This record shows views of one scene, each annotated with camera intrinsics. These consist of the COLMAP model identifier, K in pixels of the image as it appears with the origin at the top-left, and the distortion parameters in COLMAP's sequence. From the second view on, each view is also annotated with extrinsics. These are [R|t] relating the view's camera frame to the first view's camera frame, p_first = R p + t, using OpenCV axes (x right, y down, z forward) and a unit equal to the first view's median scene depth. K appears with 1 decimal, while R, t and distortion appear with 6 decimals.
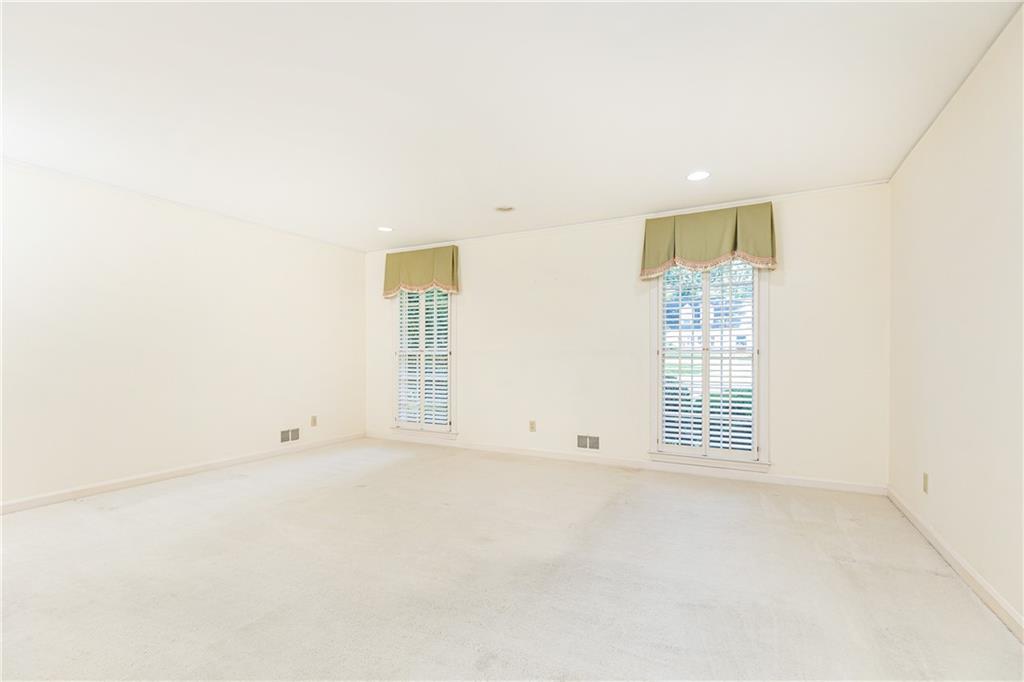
lens RADIAL K [[463.4, 0, 512.8], [0, 463.4, 341.0], [0, 0, 1]] dist [0.009761, -0.002024]
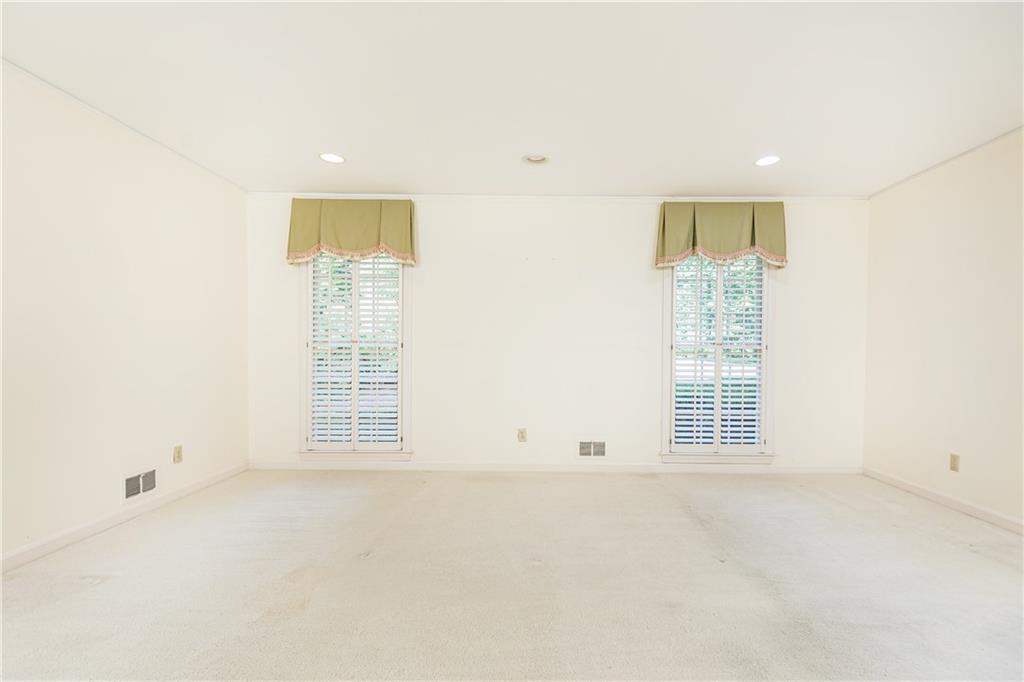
lens RADIAL K [[463.4, 0, 511.7], [0, 463.4, 344.5], [0, 0, 1]] dist [0.009761, -0.002024]
pose [[0.883691, 0.015249, 0.467823, -0.379665], [-0.020785, 0.999762, 0.006674, 0.019003], [-0.467610, -0.015622, 0.883797, 0.302349]]
